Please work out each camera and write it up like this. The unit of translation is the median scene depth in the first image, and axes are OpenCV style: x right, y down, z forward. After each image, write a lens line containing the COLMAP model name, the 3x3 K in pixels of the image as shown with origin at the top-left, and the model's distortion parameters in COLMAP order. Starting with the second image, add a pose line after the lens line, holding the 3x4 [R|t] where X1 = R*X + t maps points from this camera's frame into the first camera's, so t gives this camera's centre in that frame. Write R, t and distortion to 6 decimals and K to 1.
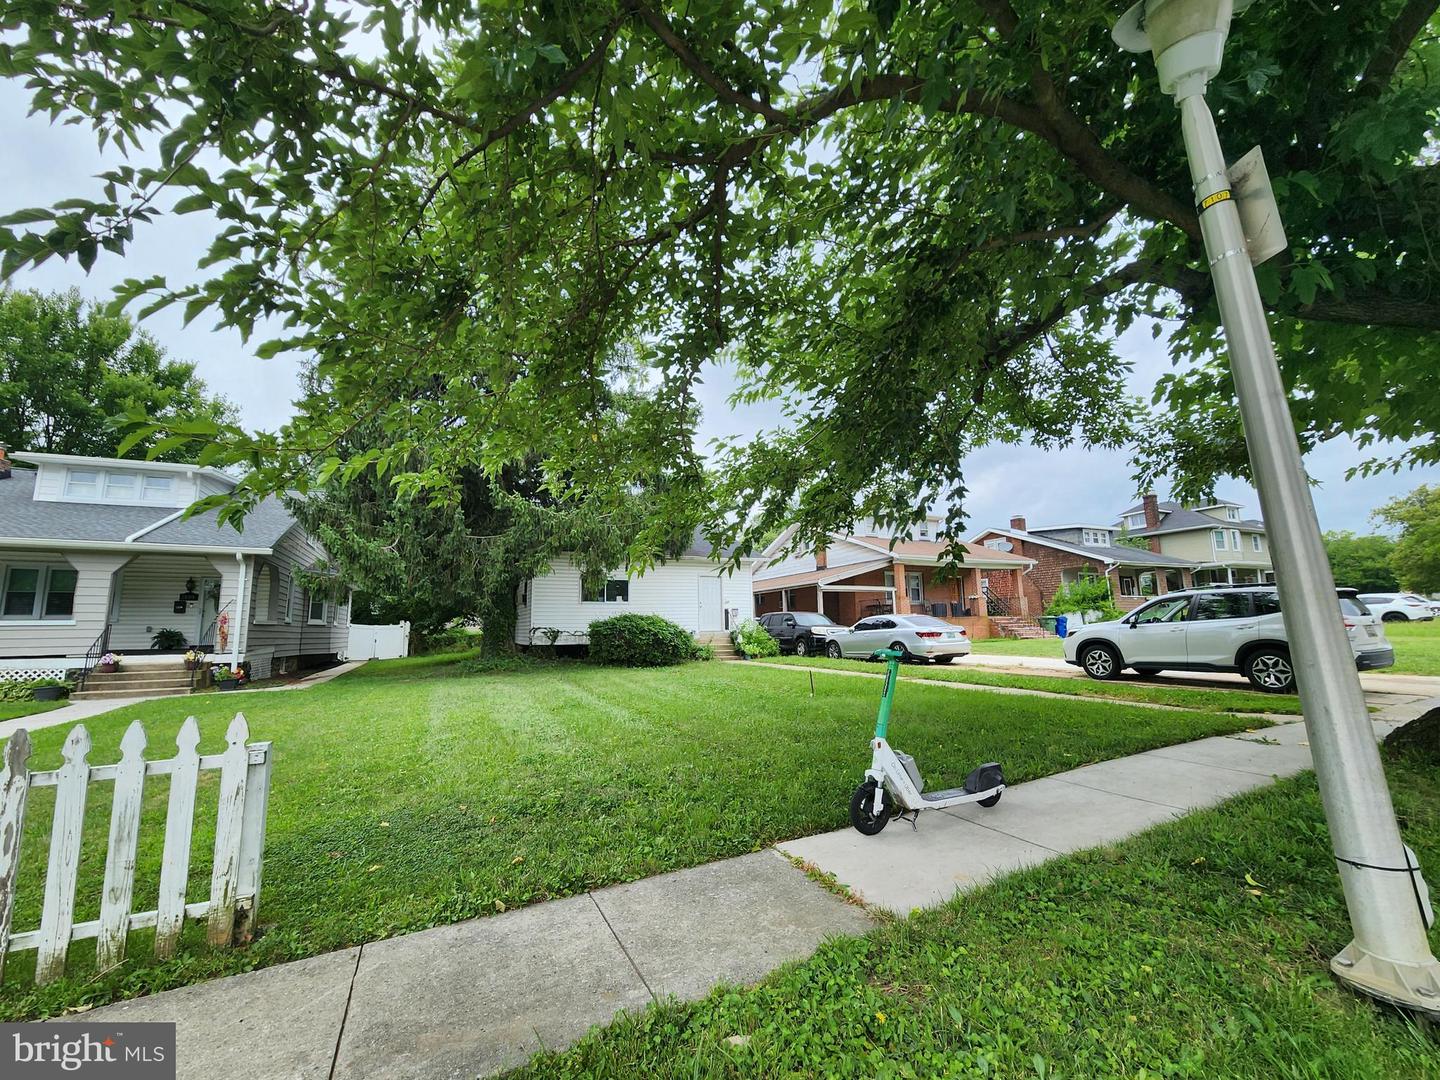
lens RADIAL K [[590.9, 0, 721.3], [0, 590.9, 547.6], [0, 0, 1]] dist [-0.001897, 0.000445]
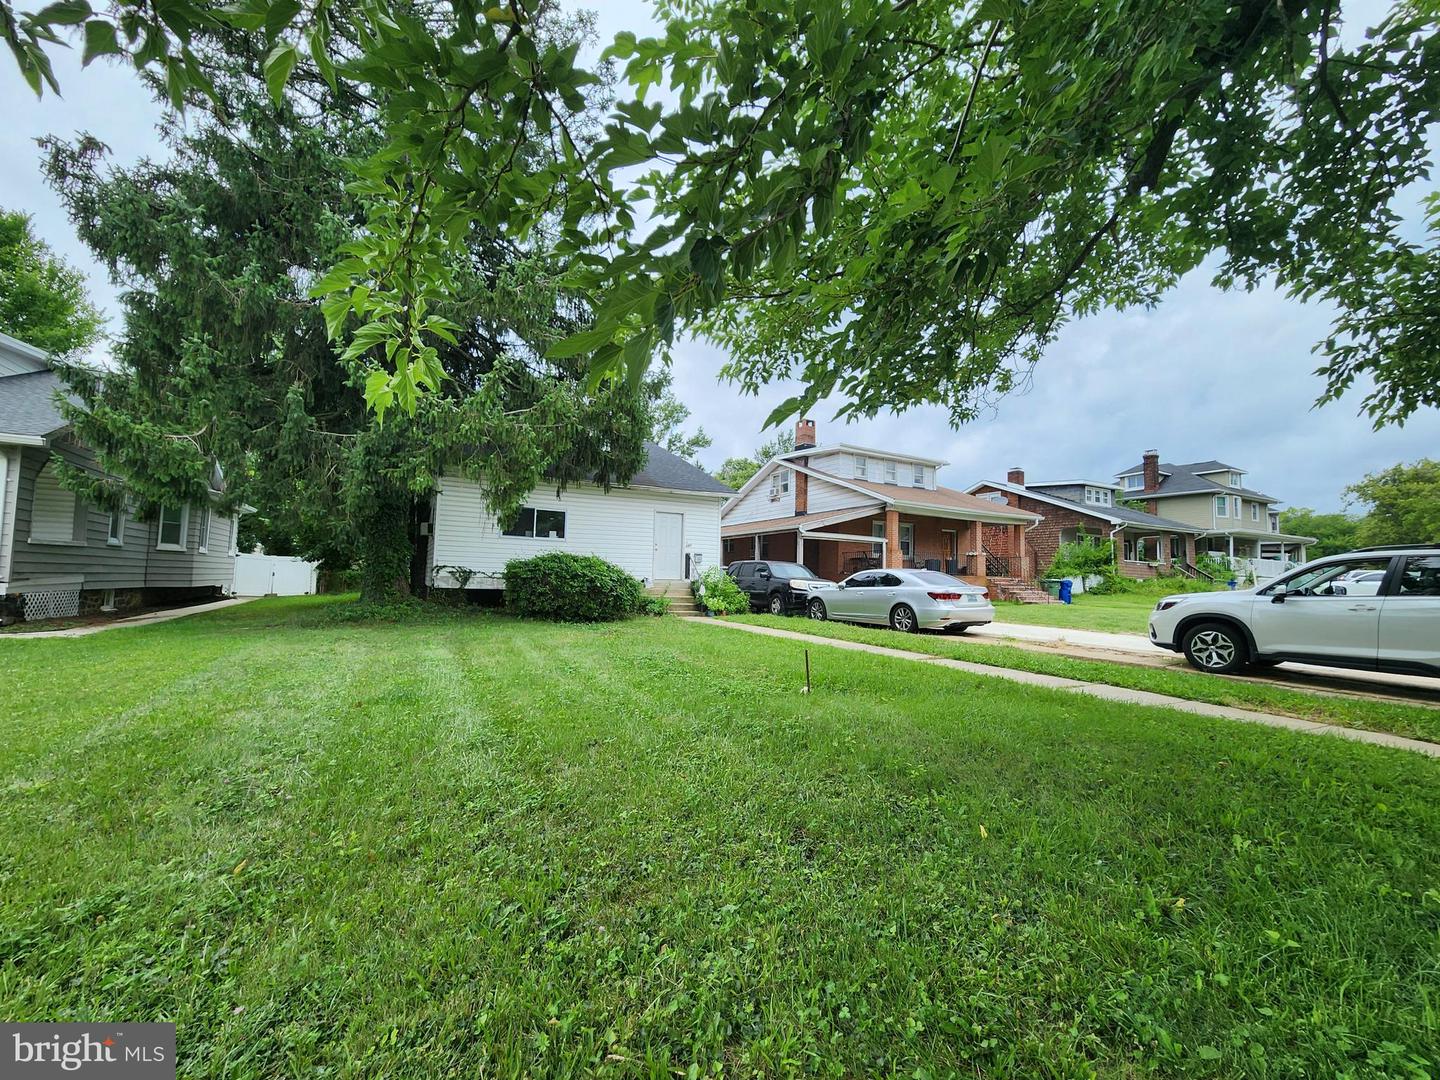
lens RADIAL K [[590.9, 0, 719.7], [0, 590.9, 548.1], [0, 0, 1]] dist [-0.001897, 0.000445]
pose [[0.997676, 0.045321, 0.050874, 0.011738], [-0.049505, 0.995215, 0.084241, 0.026617], [-0.046813, -0.086564, 0.995146, 0.195491]]
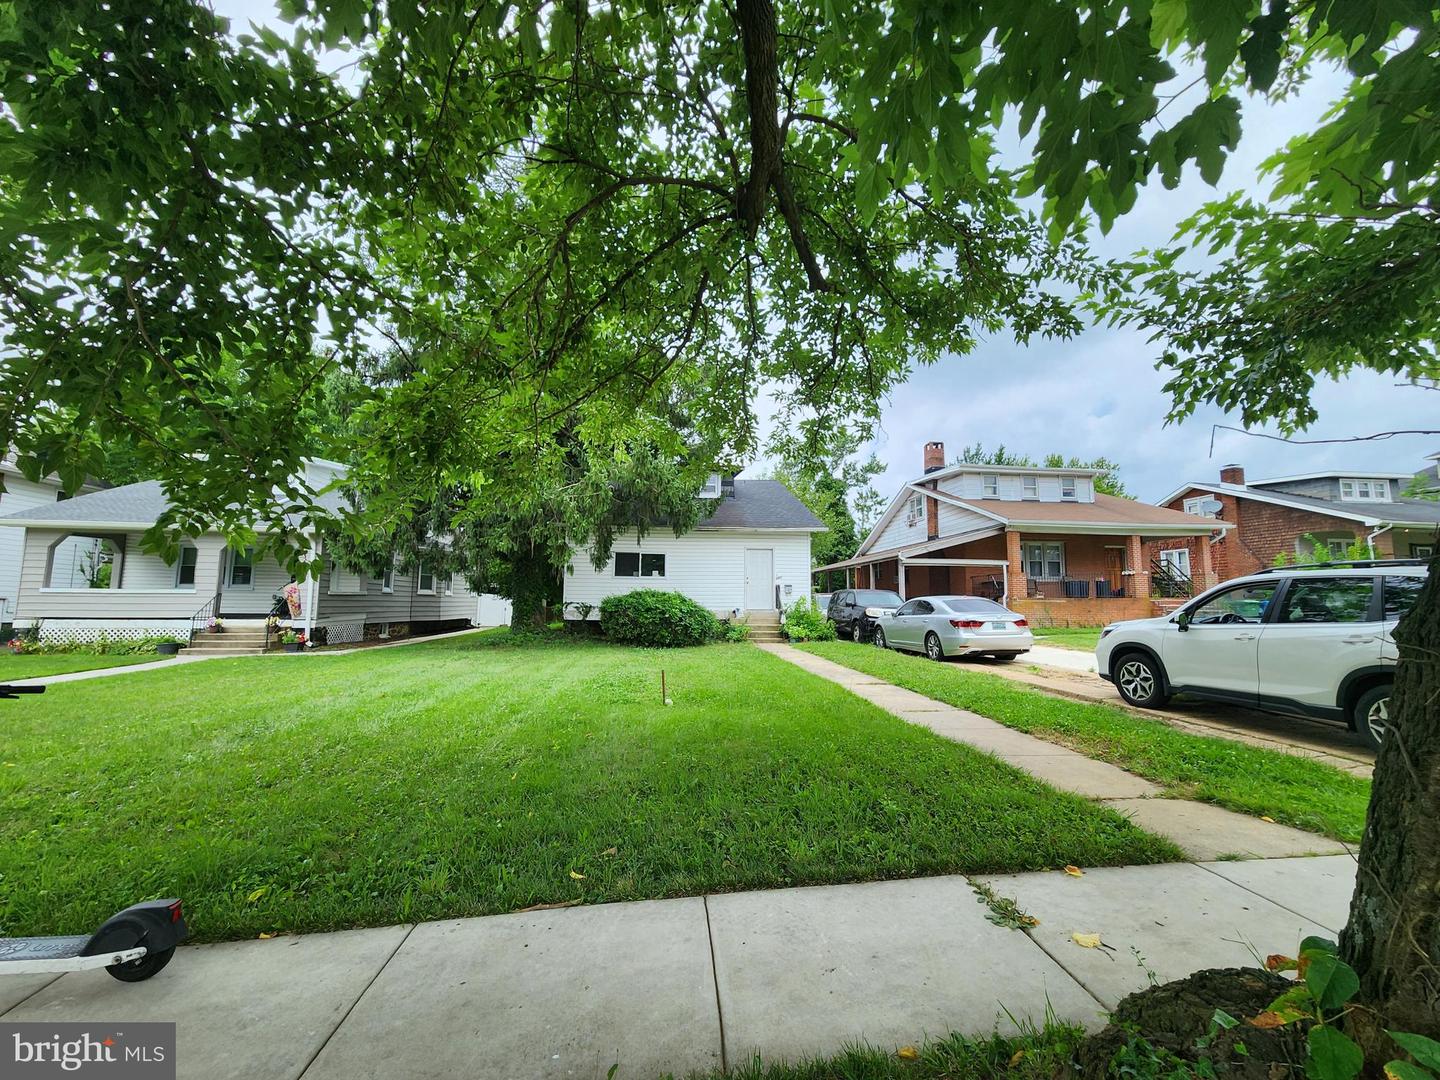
lens RADIAL K [[590.9, 0, 726.4], [0, 590.9, 536.6], [0, 0, 1]] dist [-0.001897, 0.000445]
pose [[0.946933, -0.013539, -0.321147, 0.238836], [0.023206, 0.999385, 0.026293, 0.005120], [0.320593, -0.032350, 0.946664, 0.138788]]
